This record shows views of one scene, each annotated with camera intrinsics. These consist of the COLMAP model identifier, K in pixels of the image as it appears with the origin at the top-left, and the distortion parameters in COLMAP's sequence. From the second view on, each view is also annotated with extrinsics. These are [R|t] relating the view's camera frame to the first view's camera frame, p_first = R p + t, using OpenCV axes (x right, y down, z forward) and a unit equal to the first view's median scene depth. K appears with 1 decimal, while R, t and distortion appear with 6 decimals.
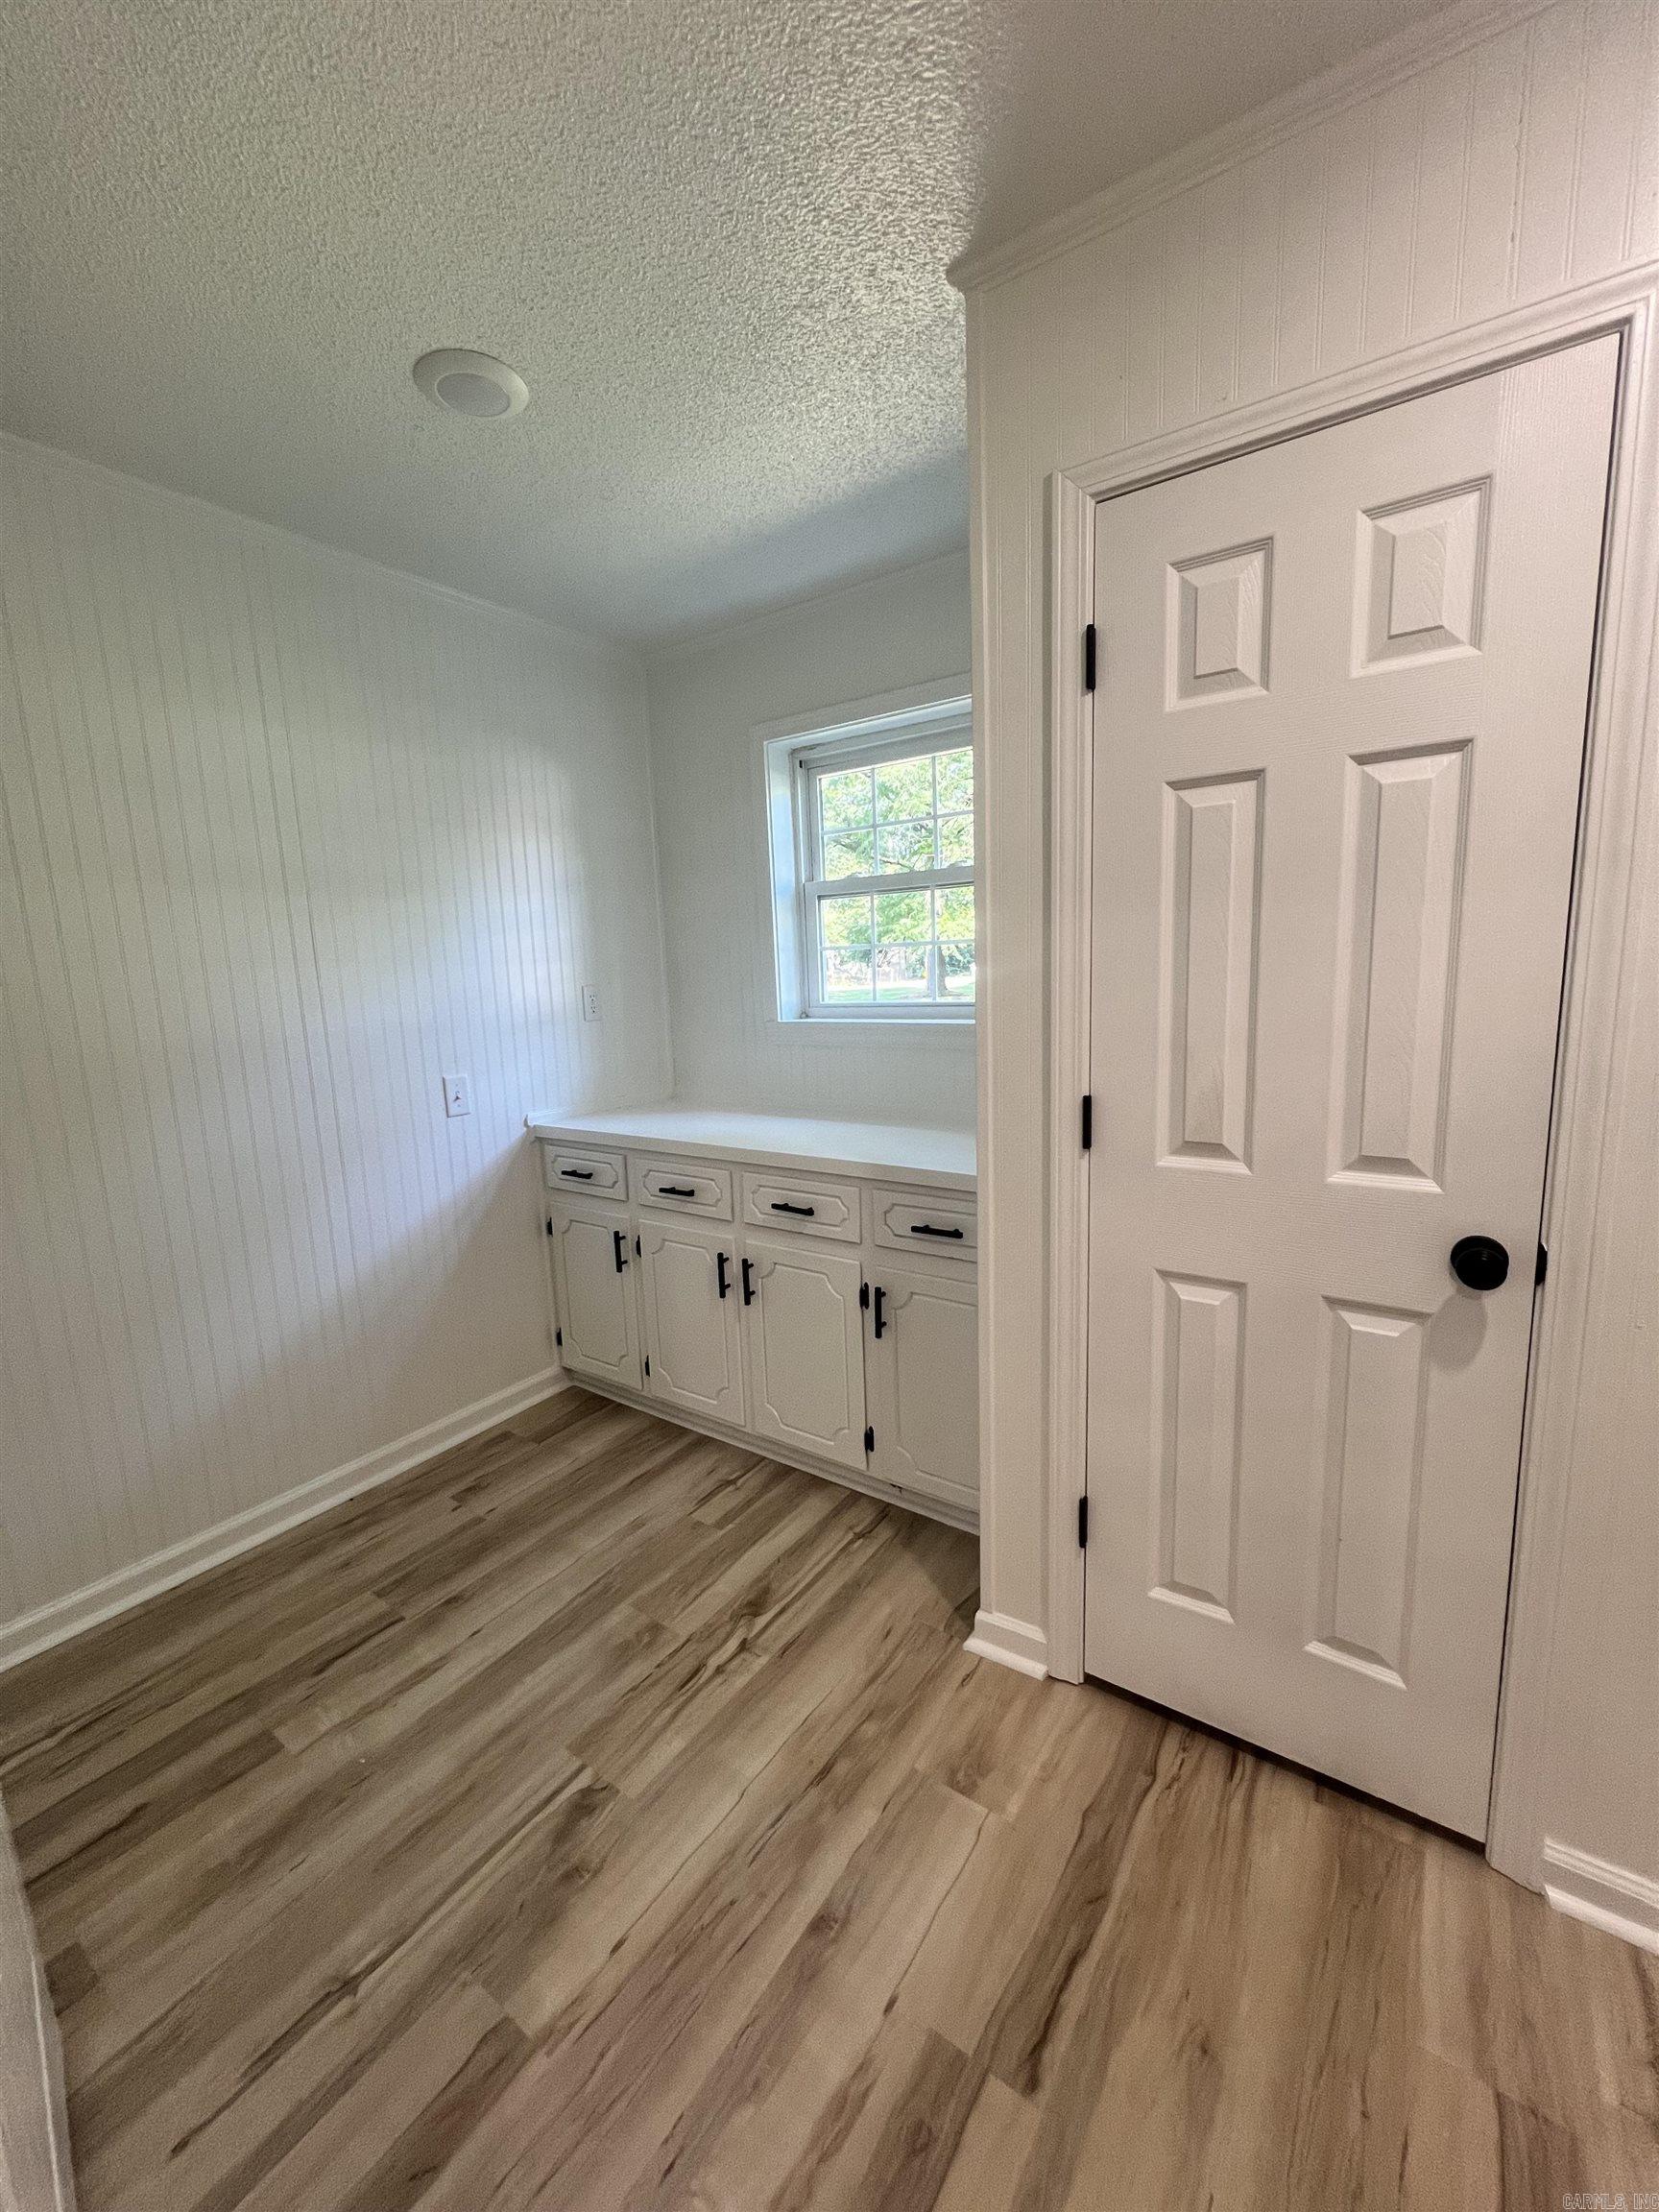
lens RADIAL K [[883.4, 0, 823.8], [0, 883.4, 1104.0], [0, 0, 1]] dist [-0.002366, 0.001074]
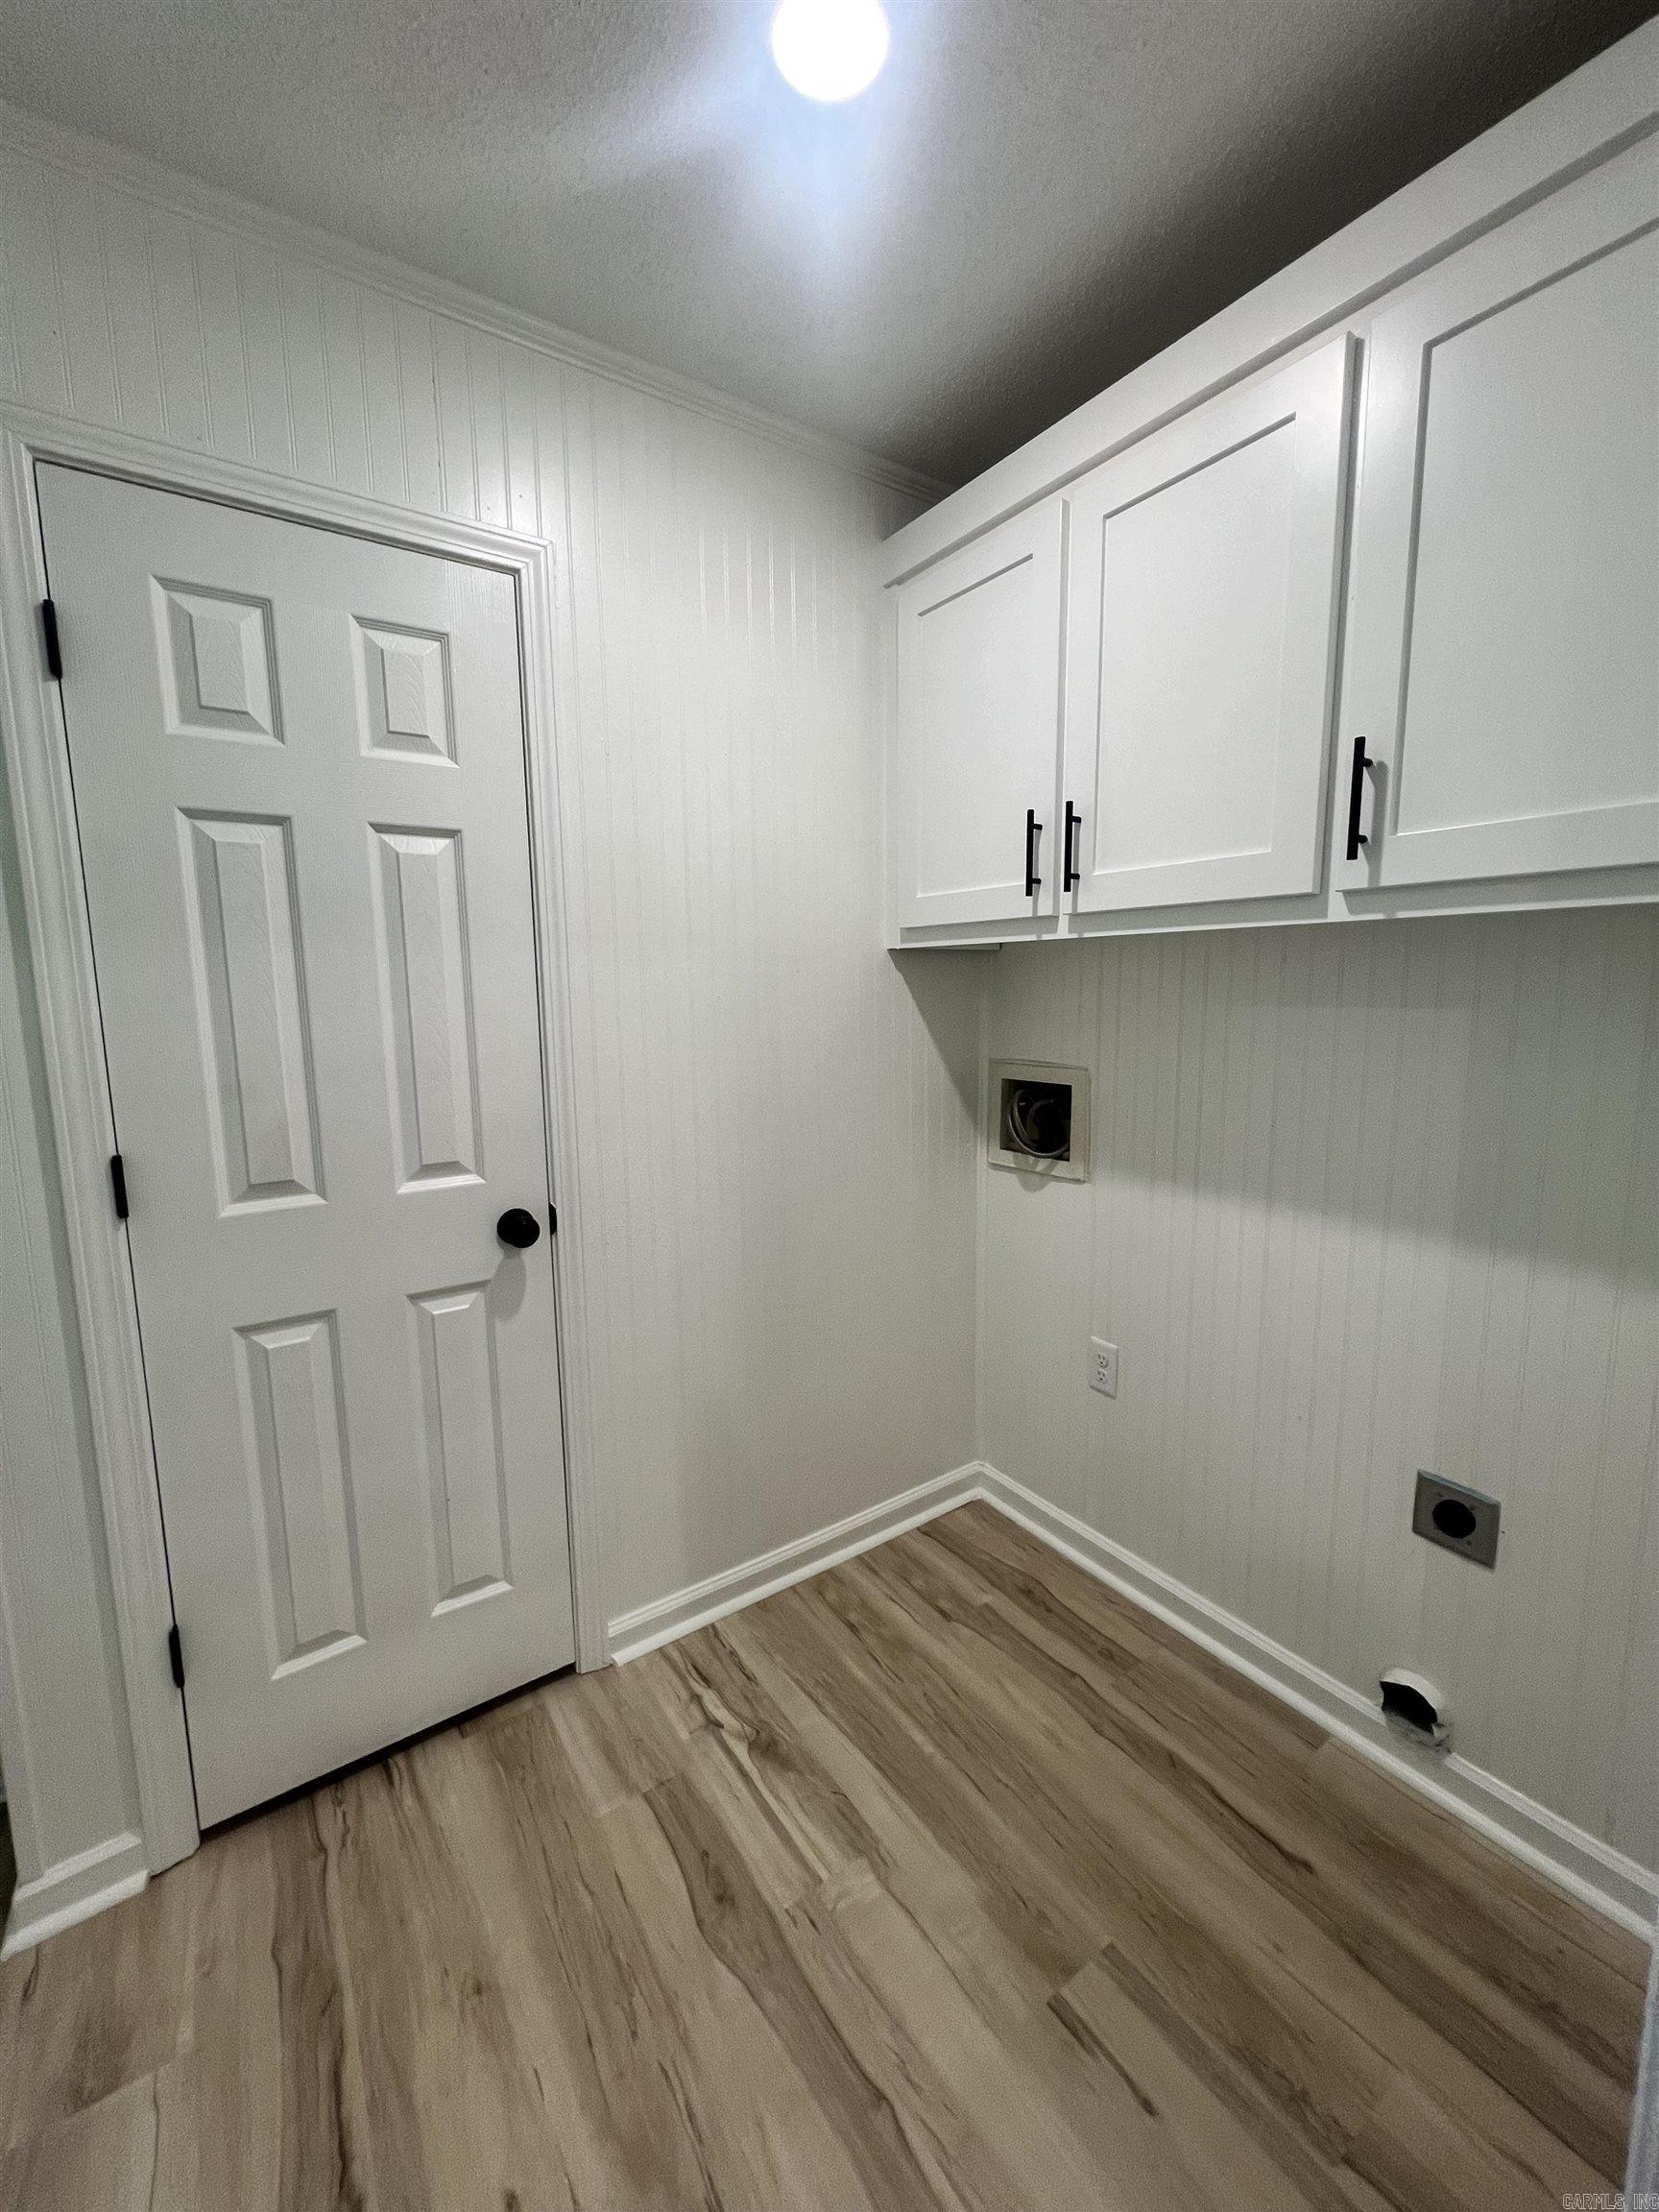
lens RADIAL K [[883.4, 0, 837.4], [0, 883.4, 1104.2], [0, 0, 1]] dist [-0.002366, 0.001074]
pose [[0.347760, -0.097925, 0.932456, -0.276776], [0.147009, 0.987925, 0.048923, 0.002168], [-0.925987, 0.120066, 0.357956, 0.058536]]
